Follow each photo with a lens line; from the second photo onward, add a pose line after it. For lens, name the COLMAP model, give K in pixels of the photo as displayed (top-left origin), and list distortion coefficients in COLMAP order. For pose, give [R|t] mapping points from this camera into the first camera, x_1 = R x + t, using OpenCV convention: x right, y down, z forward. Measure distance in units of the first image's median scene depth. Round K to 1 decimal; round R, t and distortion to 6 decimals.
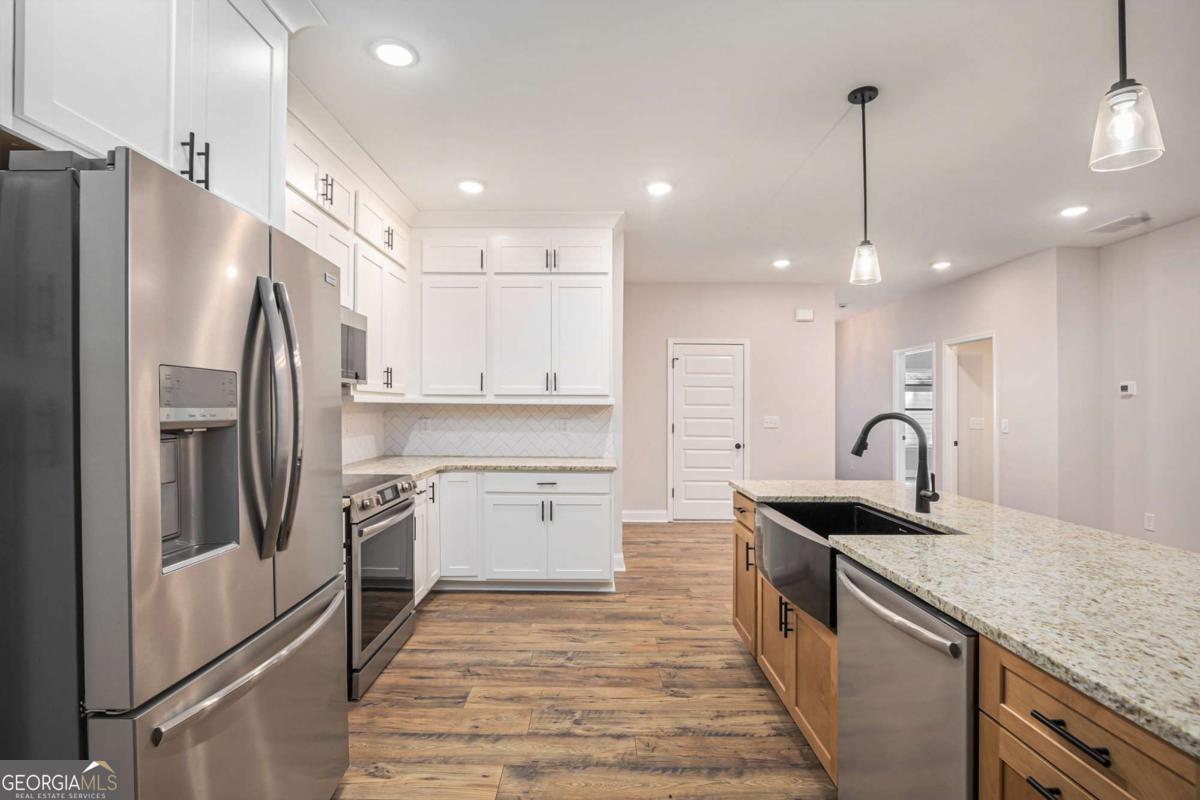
lens RADIAL K [[557.7, 0, 600.0], [0, 557.7, 400.0], [0, 0, 1]] dist [-0.033734, 0.005948]
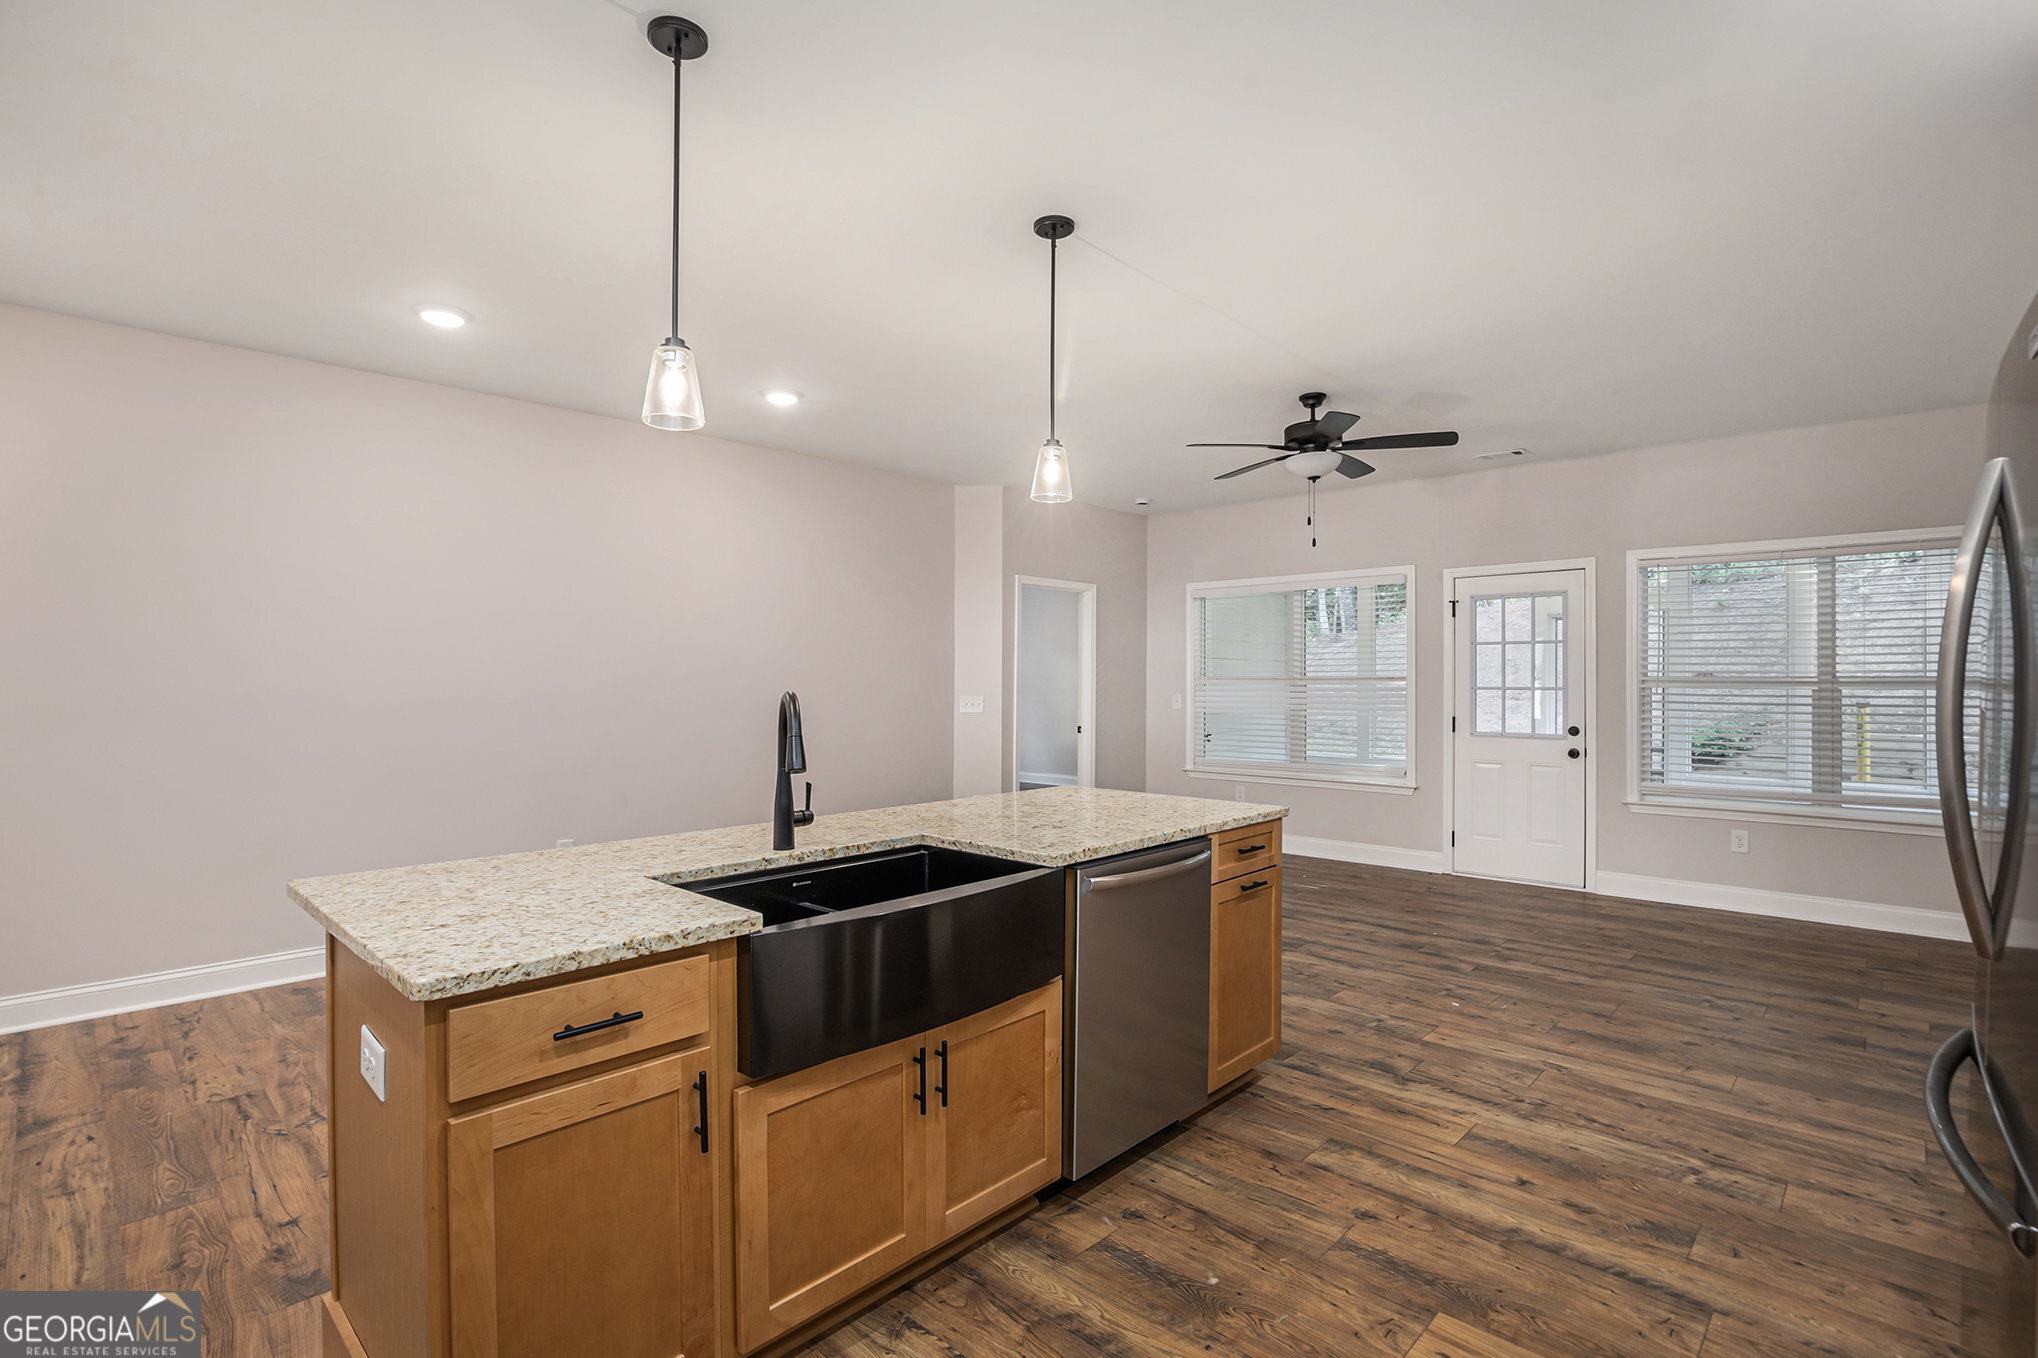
lens RADIAL K [[960.4, 0, 1019.0], [0, 960.4, 679.0], [0, 0, 1]] dist [-0.037602, 0.006855]
pose [[-0.721772, -0.001855, 0.692129, -0.212260], [-0.008093, 0.999951, -0.005760, 0.007349], [-0.692084, -0.009759, -0.721751, 0.939349]]
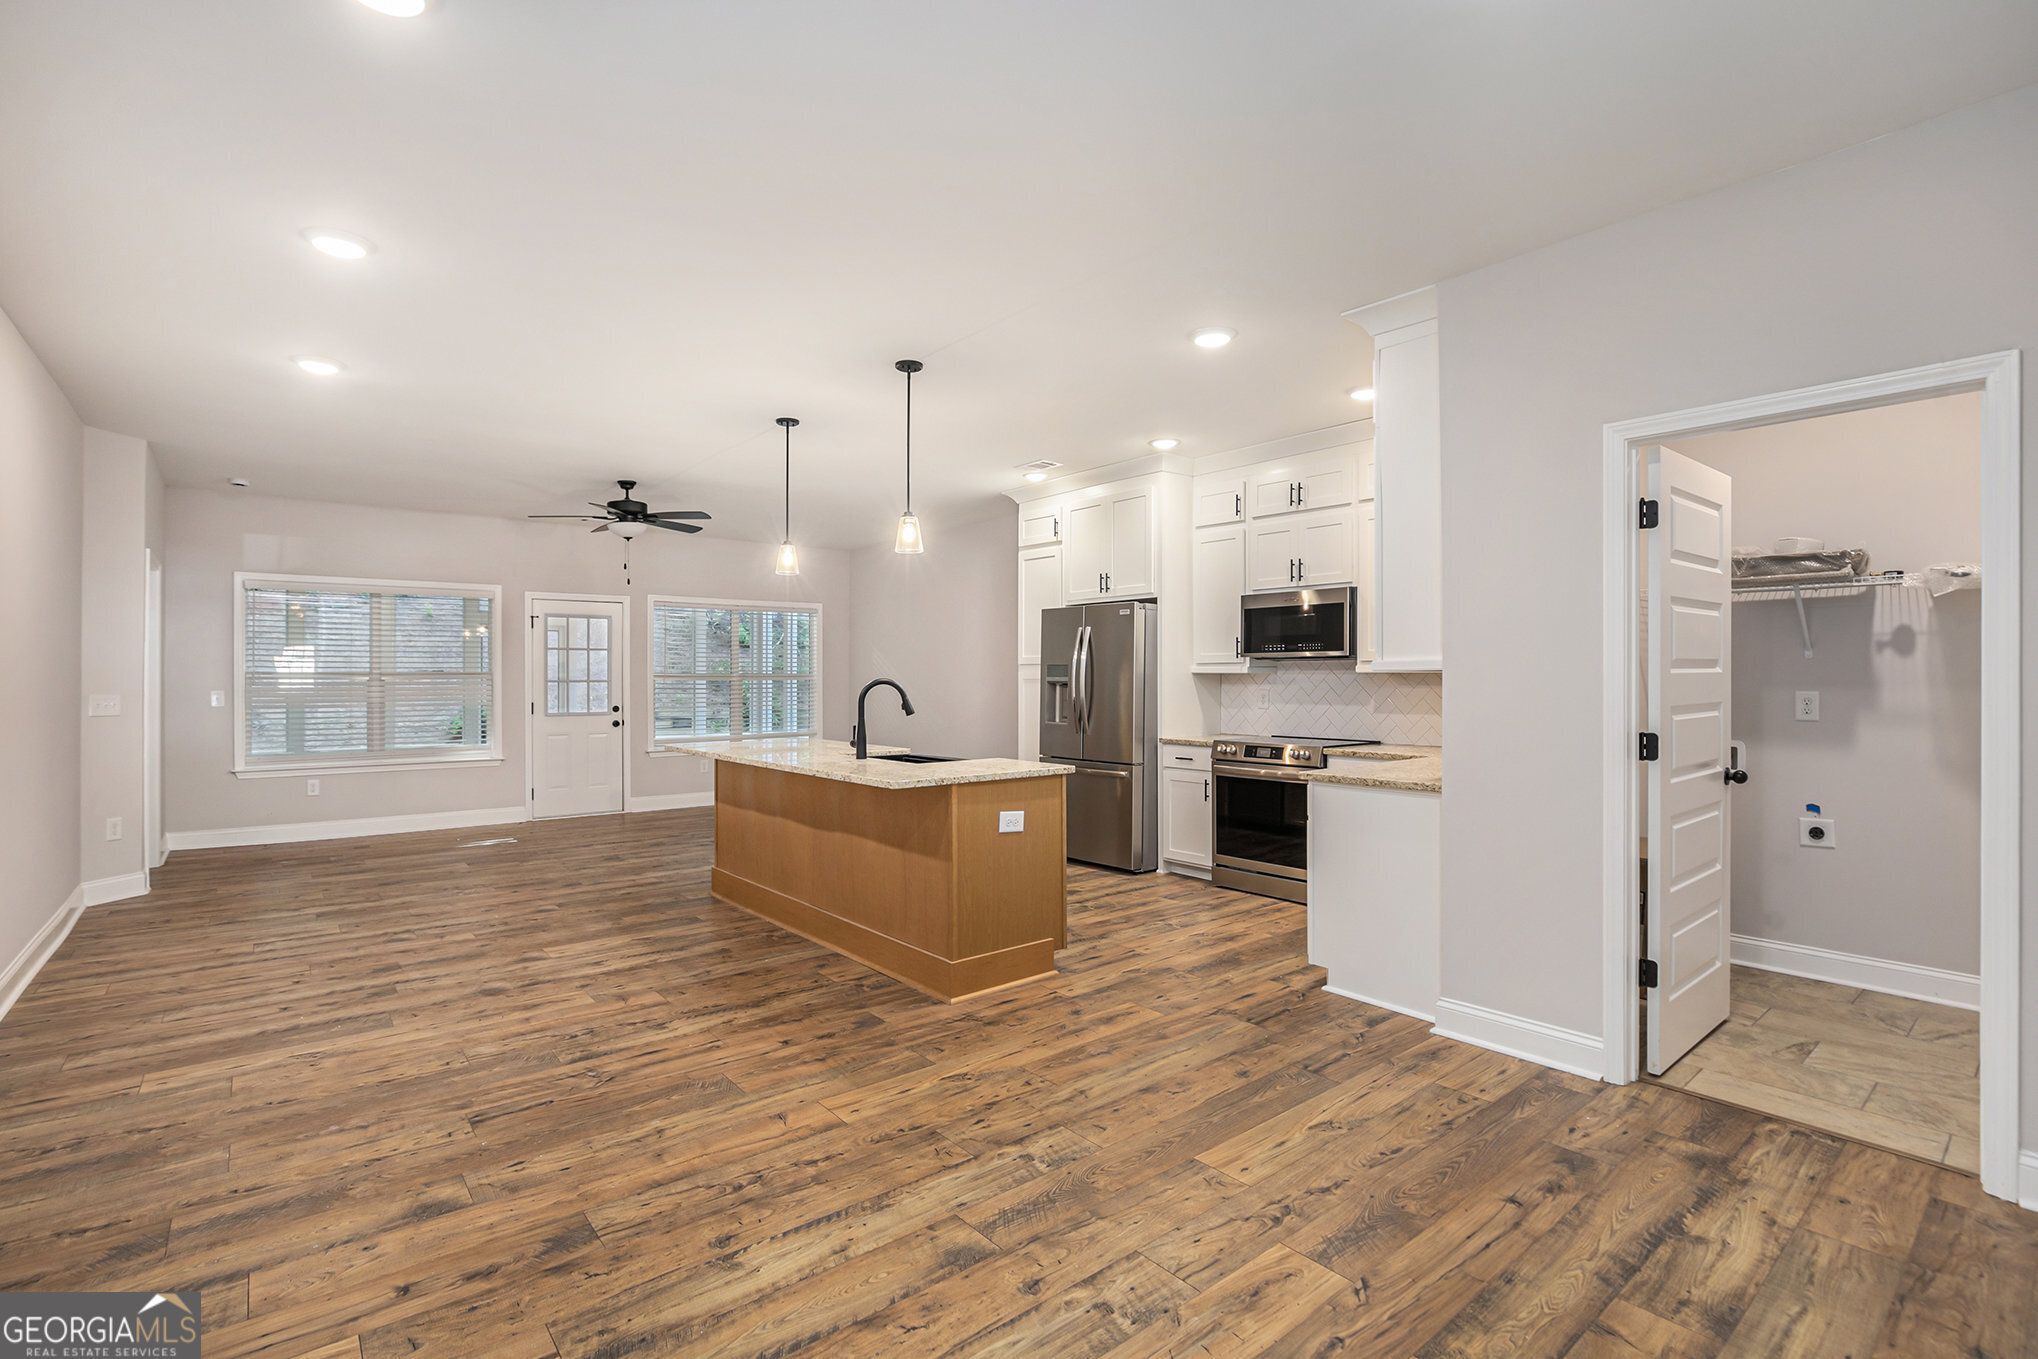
lens RADIAL K [[939.3, 0, 1032.8], [0, 939.3, 675.2], [0, 0, 1]] dist [-0.055987, 0.007669]
pose [[-0.765991, -0.004539, -0.642836, 0.963538], [0.003262, 0.999935, -0.010948, 0.022048], [0.642843, -0.010482, -0.765926, 1.674920]]
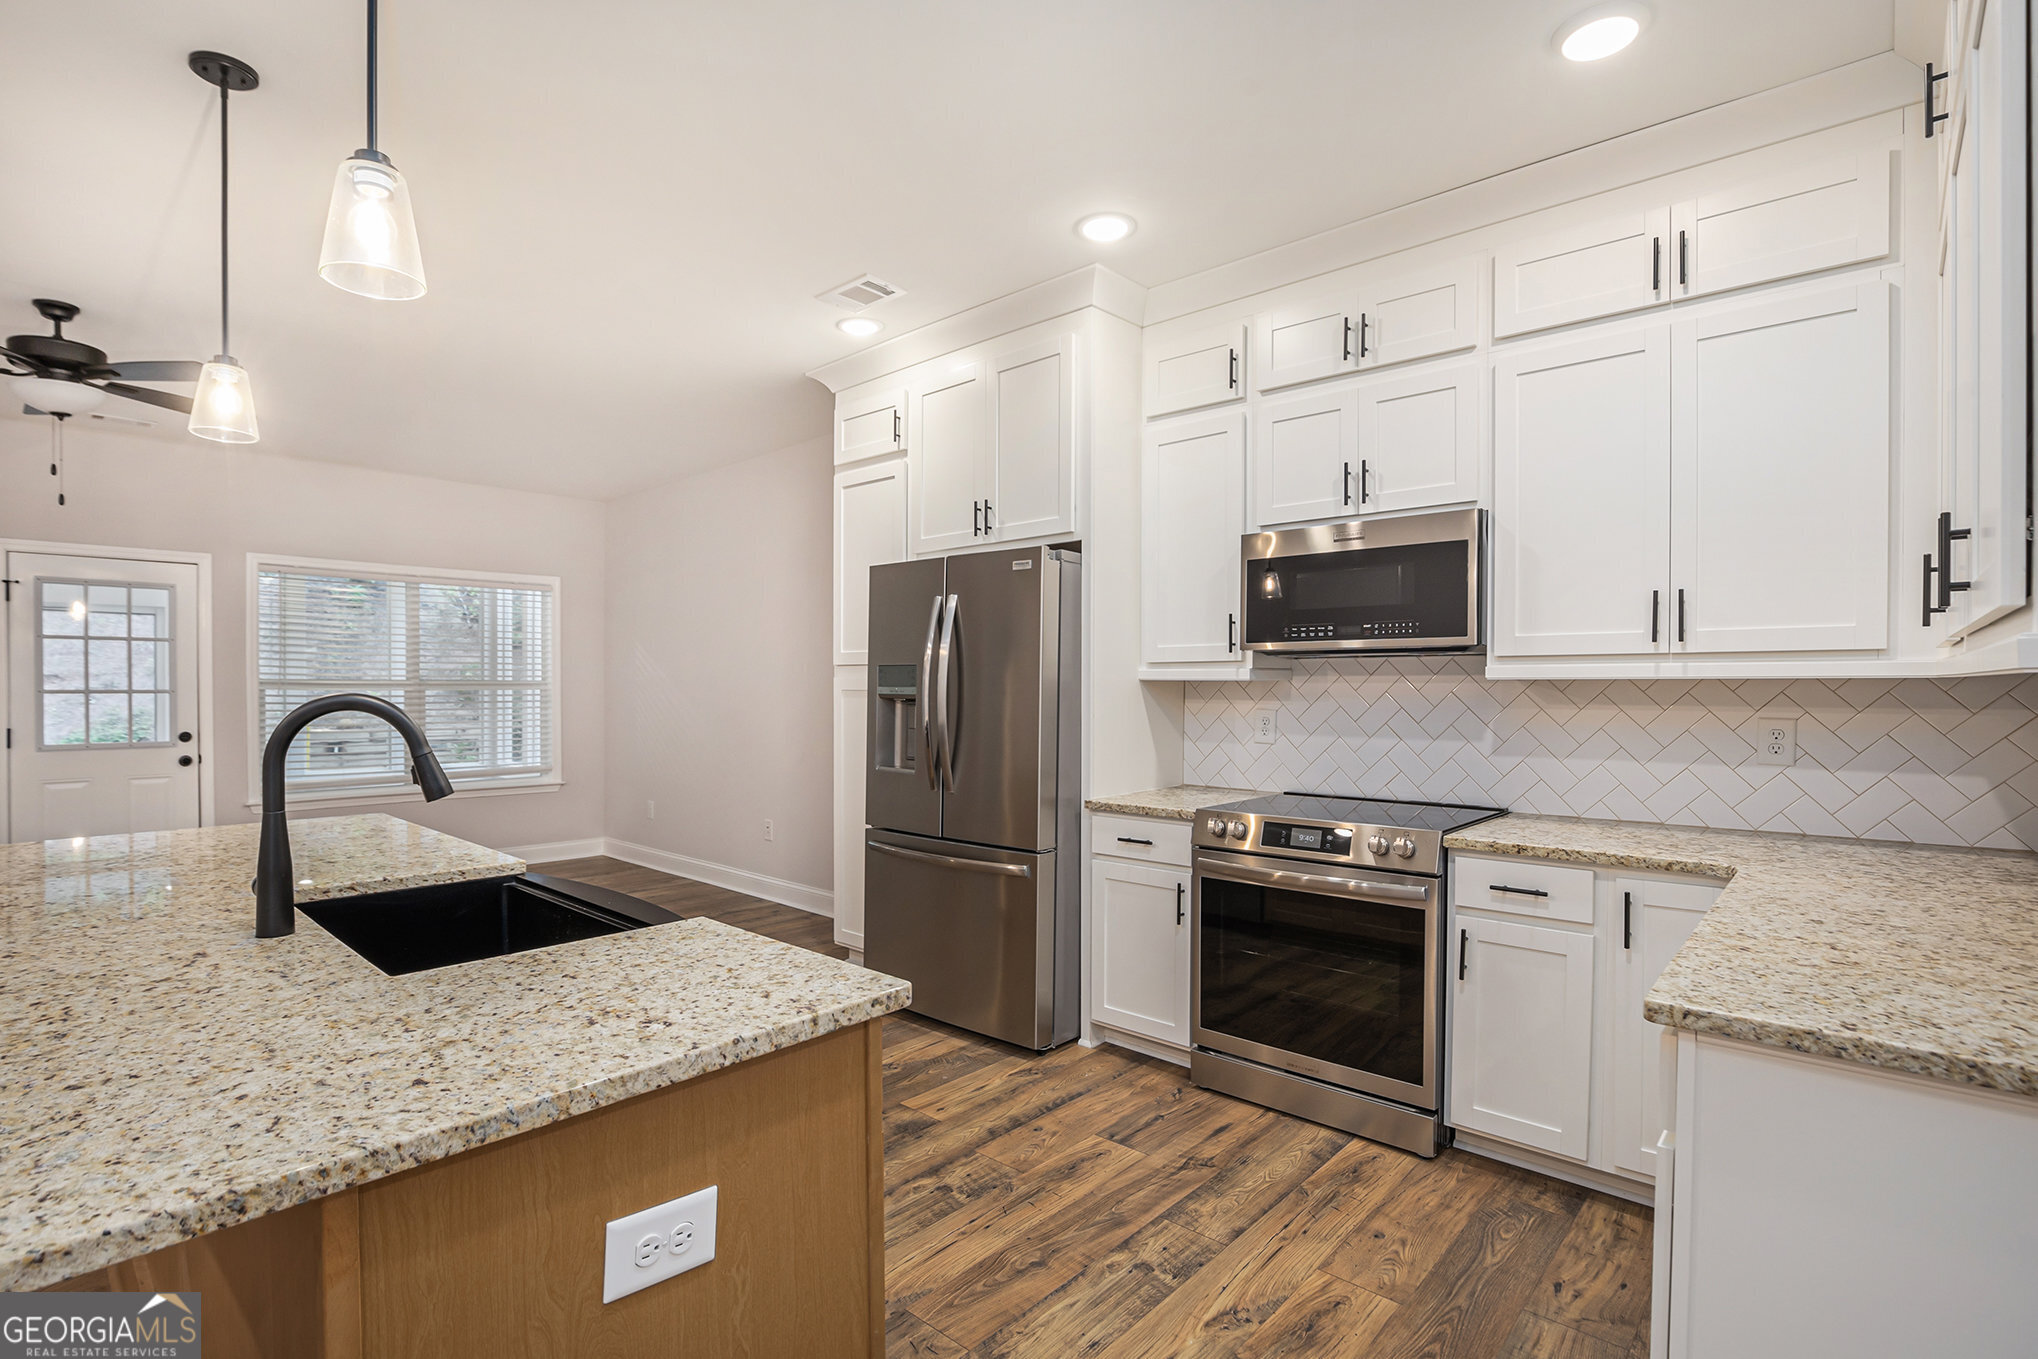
lens RADIAL K [[960.4, 0, 1019.0], [0, 960.4, 679.5], [0, 0, 1]] dist [-0.037602, 0.006855]
pose [[-0.672166, -0.009940, -0.740333, 0.434915], [0.002447, 0.999875, -0.015647, 0.014514], [0.740396, -0.012329, -0.672058, 1.104188]]
